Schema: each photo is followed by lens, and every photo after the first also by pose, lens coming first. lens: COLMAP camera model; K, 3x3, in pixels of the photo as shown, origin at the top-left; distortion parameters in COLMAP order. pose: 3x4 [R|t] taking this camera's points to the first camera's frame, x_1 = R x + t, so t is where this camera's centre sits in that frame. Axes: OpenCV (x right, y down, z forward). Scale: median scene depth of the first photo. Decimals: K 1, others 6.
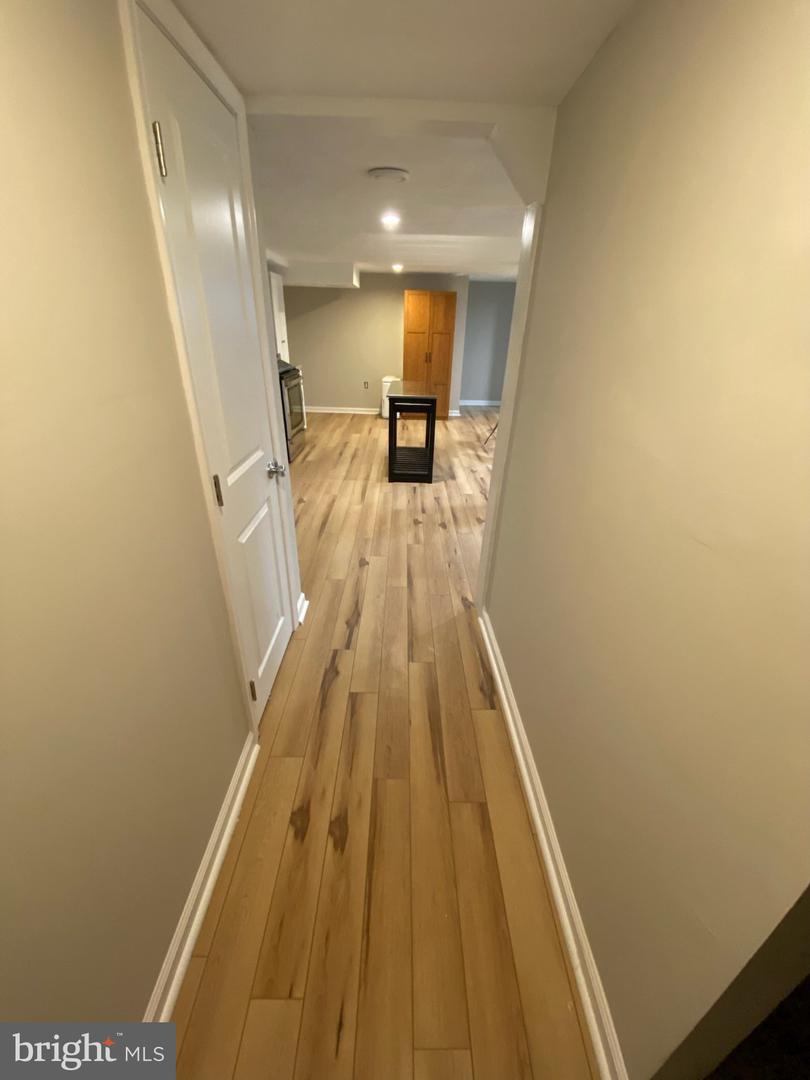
lens RADIAL K [[437.9, 0, 412.0], [0, 437.9, 541.3], [0, 0, 1]] dist [0.021834, -0.021153]
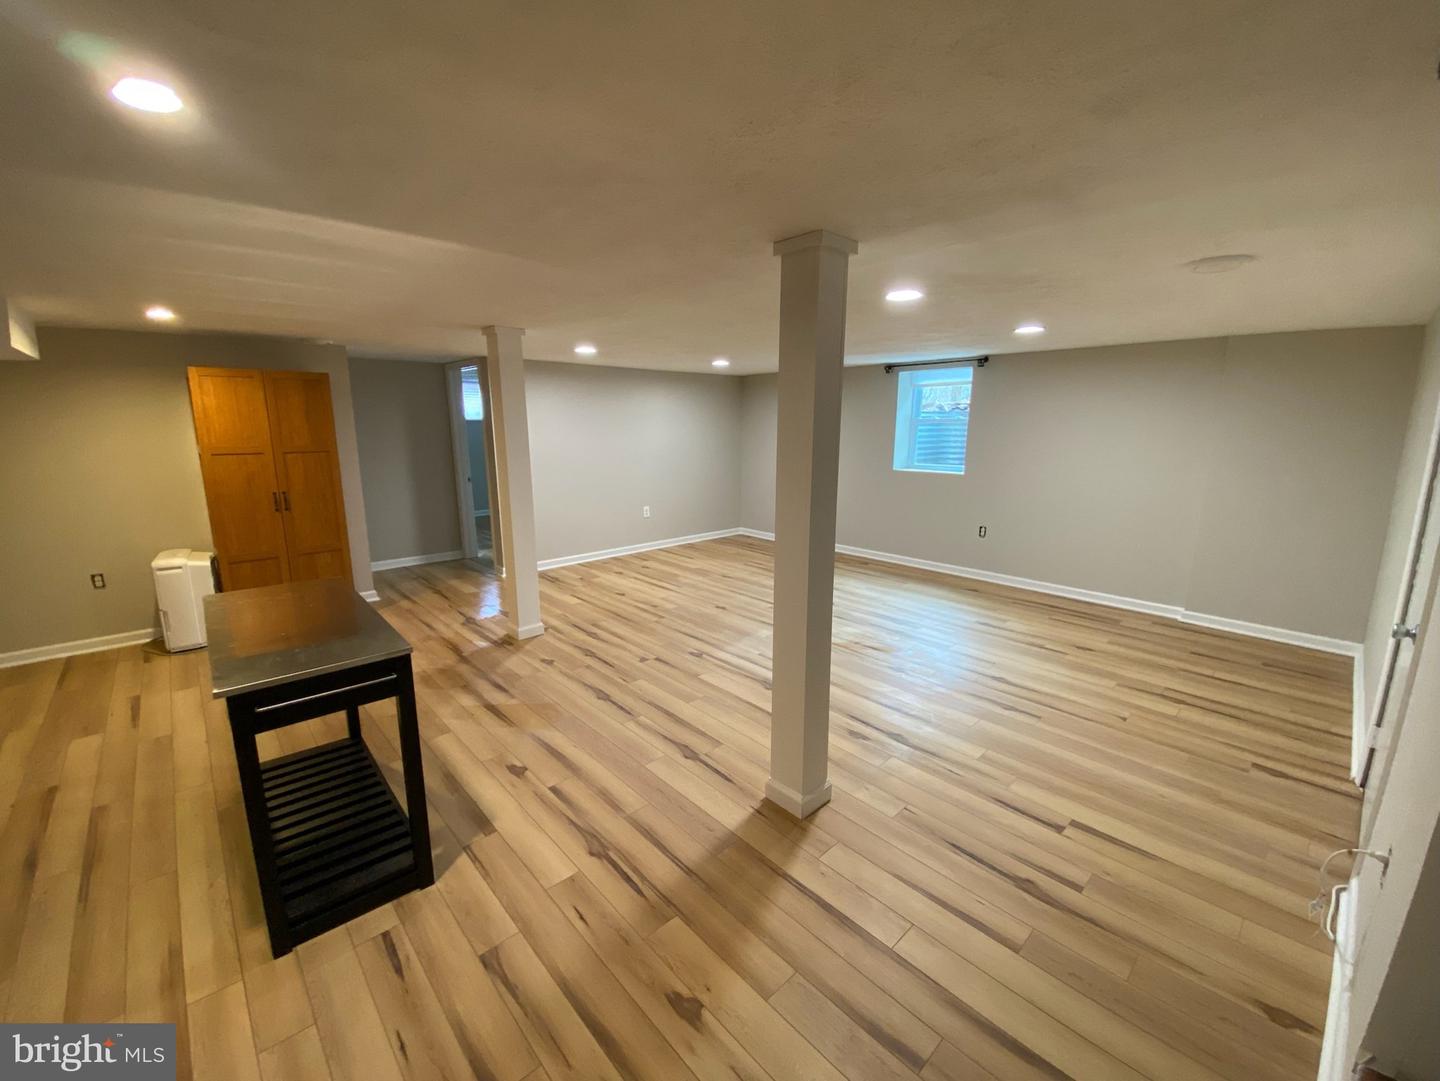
lens RADIAL K [[583.9, 0, 717.1], [0, 583.9, 535.1], [0, 0, 1]] dist [0.021834, -0.021153]
pose [[0.743360, -0.158516, 0.649838, -0.037109], [0.320452, 0.937164, -0.137965, -0.219188], [-0.587135, 0.310799, 0.747447, 0.407498]]
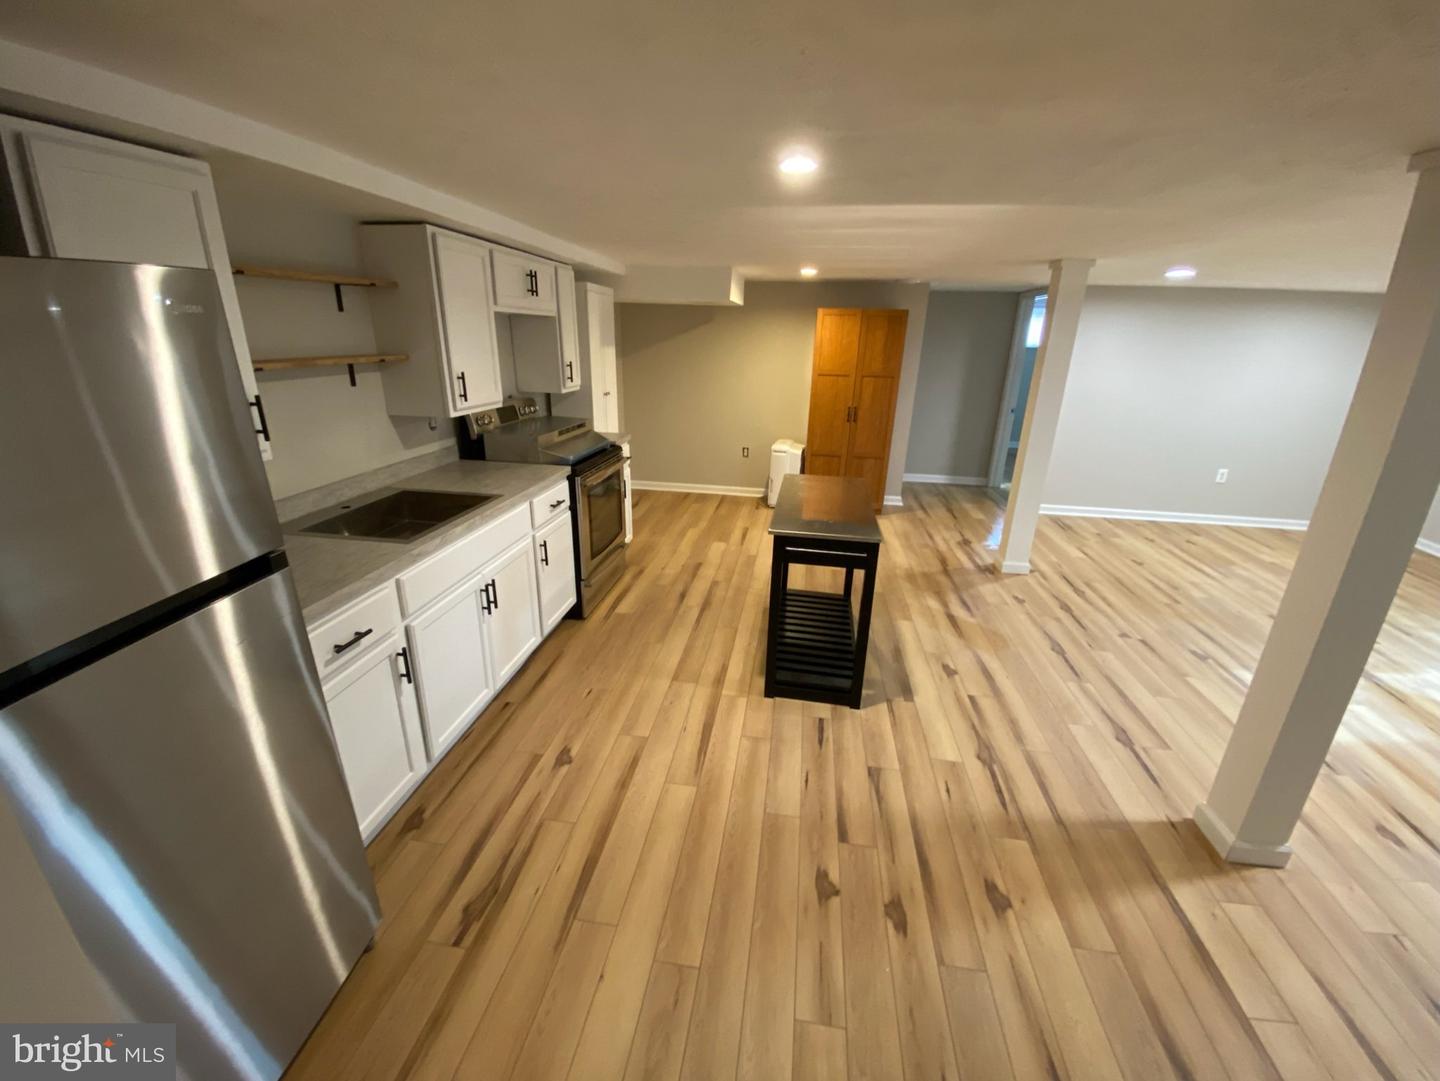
lens RADIAL K [[583.9, 0, 717.1], [0, 583.9, 535.1], [0, 0, 1]] dist [0.021834, -0.021153]
pose [[0.985868, 0.050186, -0.159828, -0.010903], [-0.071777, 0.988605, -0.132318, -0.193809], [0.151366, 0.141920, 0.978237, 0.315628]]
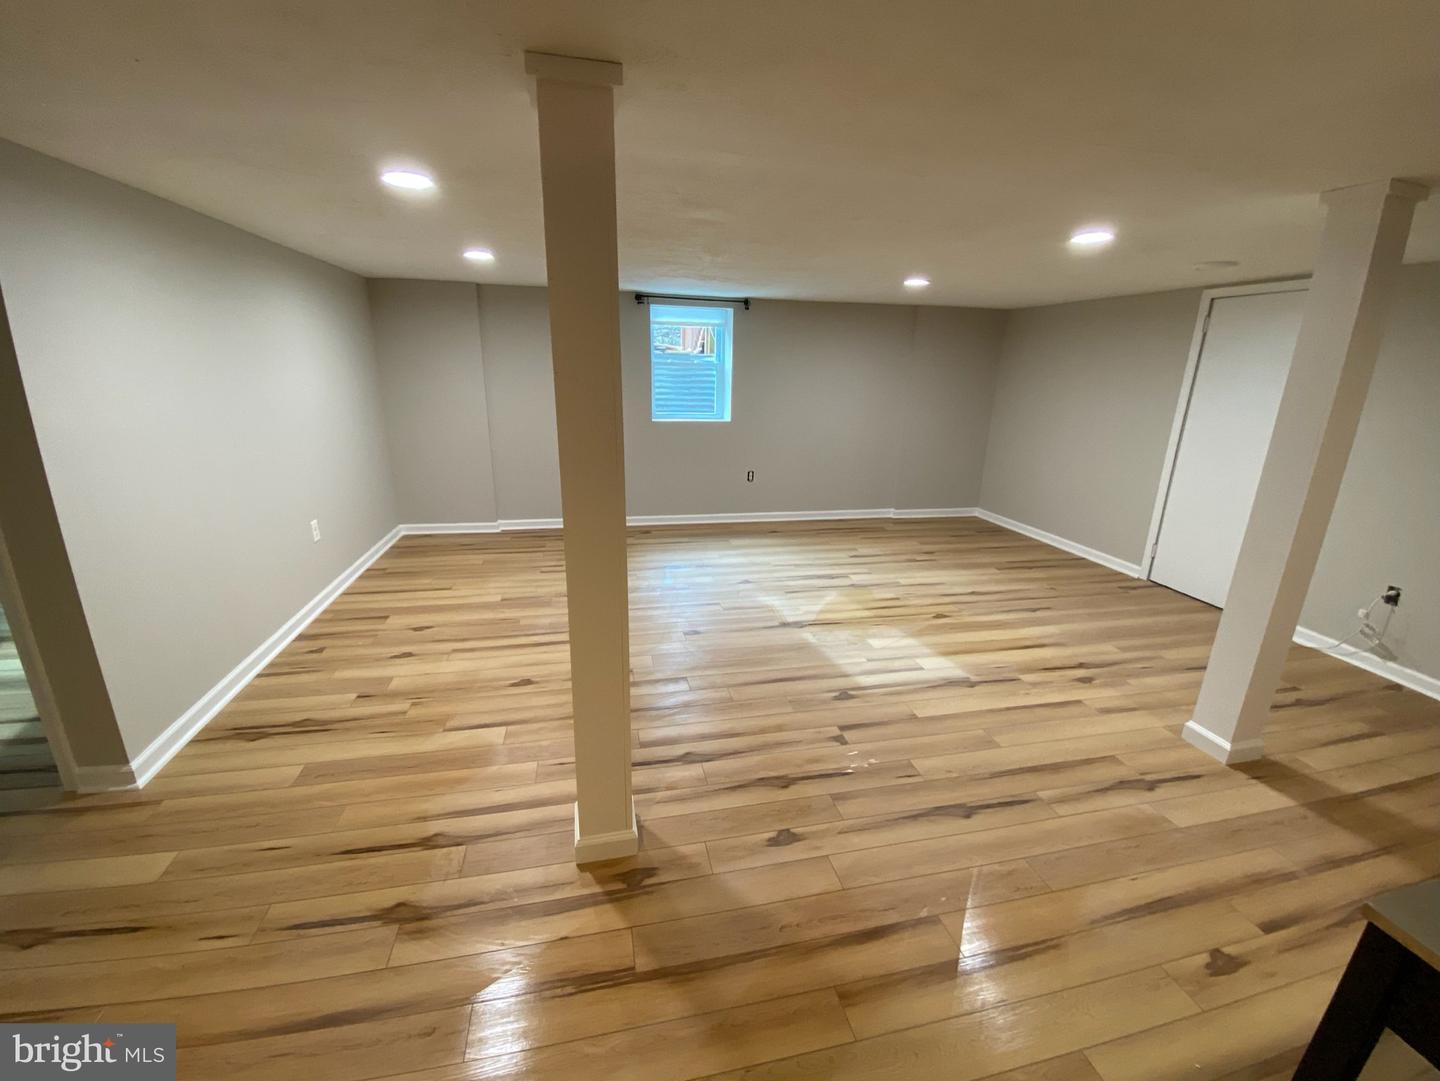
lens RADIAL K [[583.9, 0, 717.1], [0, 583.9, 535.1], [0, 0, 1]] dist [0.021834, -0.021153]
pose [[-0.201454, -0.303504, 0.931290, -0.027777], [0.414817, 0.834875, 0.361815, -0.561940], [-0.887324, 0.459204, -0.042291, 1.102418]]
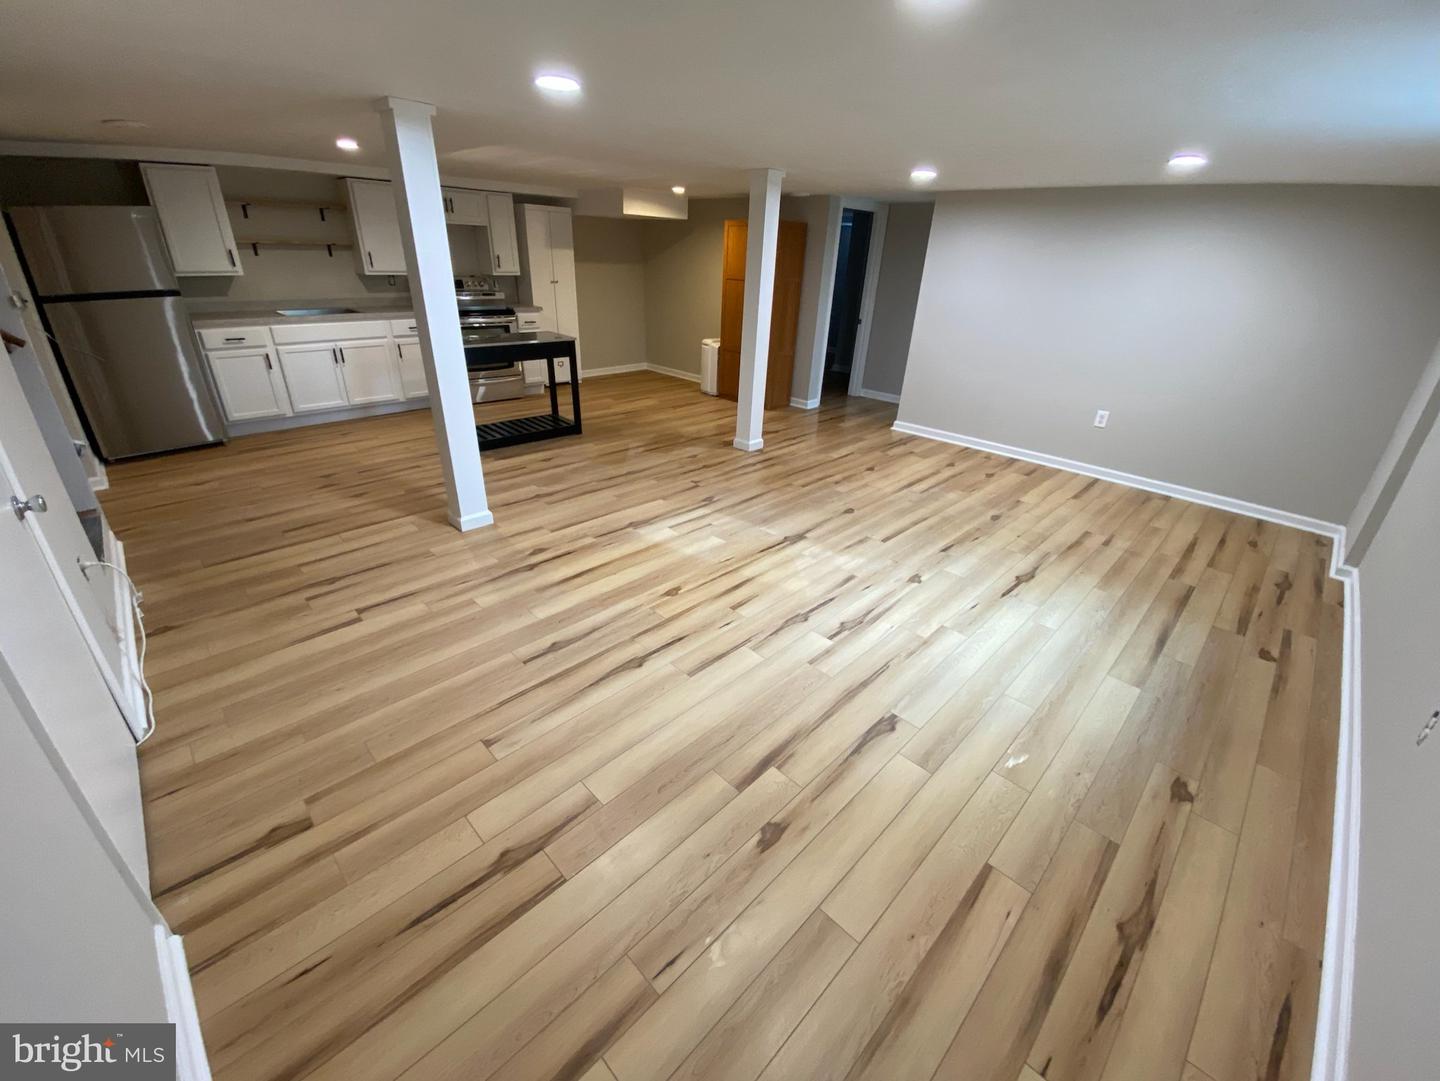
lens RADIAL K [[575.2, 0, 717.1], [0, 575.2, 547.6], [0, 0, 1]] dist [0.029177, -0.027626]
pose [[0.695644, 0.322970, -0.641692, 0.958753], [-0.339421, 0.935017, 0.102644, -0.209842], [0.633144, 0.146400, 0.760063, 0.450954]]
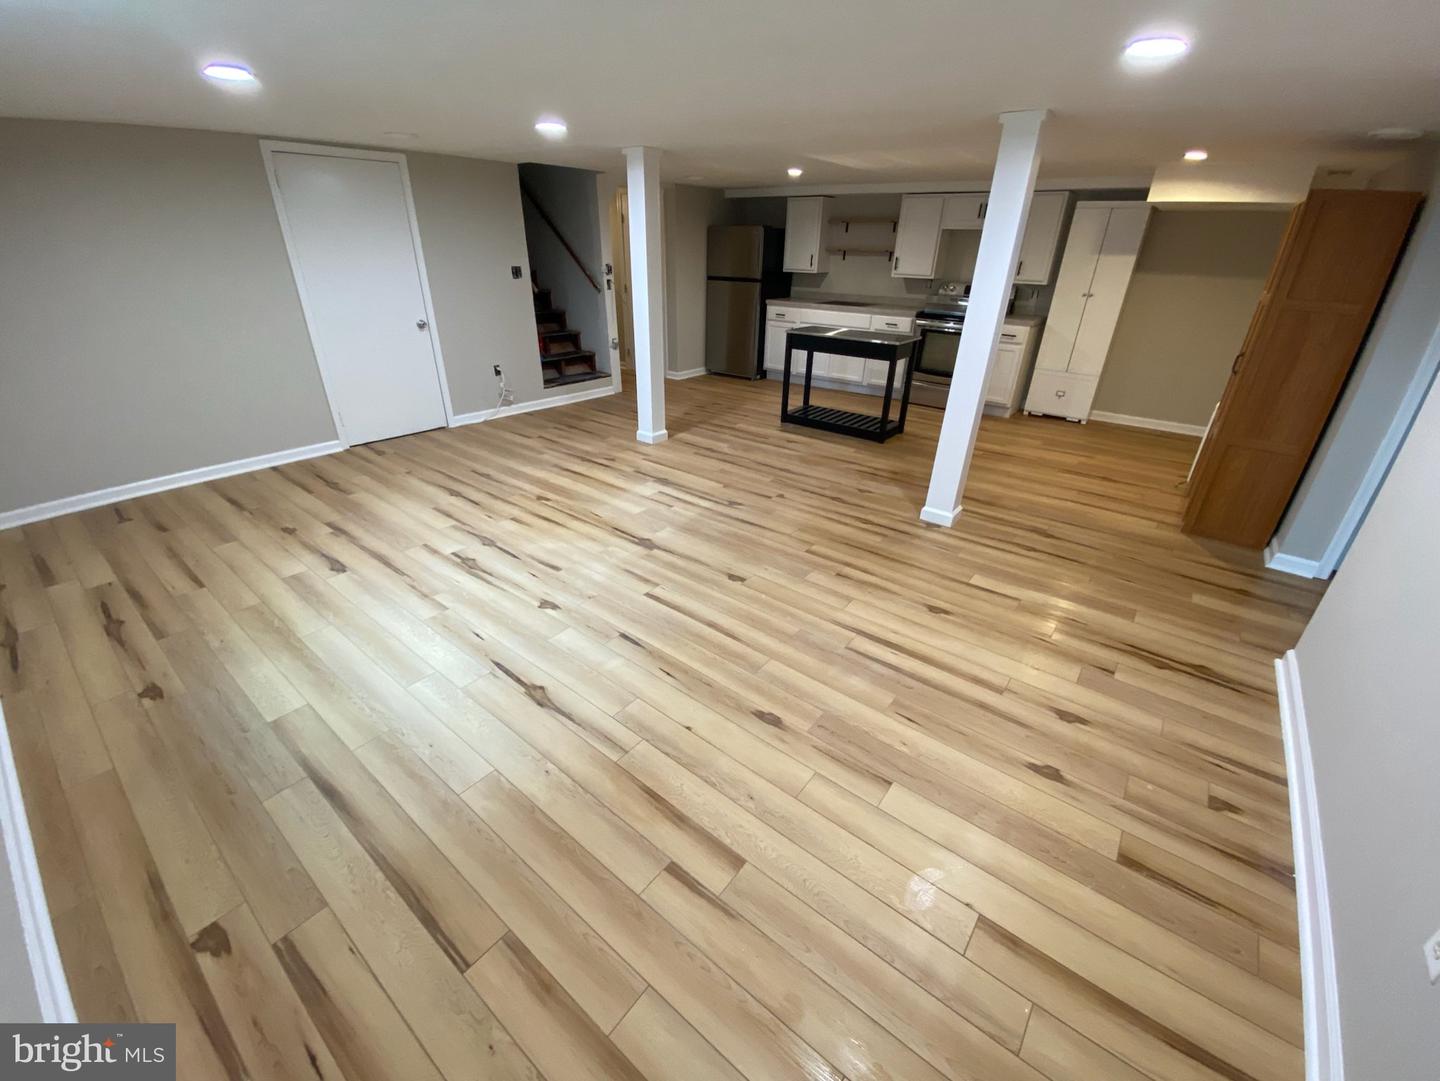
lens RADIAL K [[575.2, 0, 717.1], [0, 575.2, 547.6], [0, 0, 1]] dist [0.029177, -0.027626]
pose [[-0.631034, 0.321273, -0.706102, 0.981222], [-0.385266, 0.660239, 0.644712, -0.626519], [0.673325, 0.678872, -0.292858, 1.287702]]
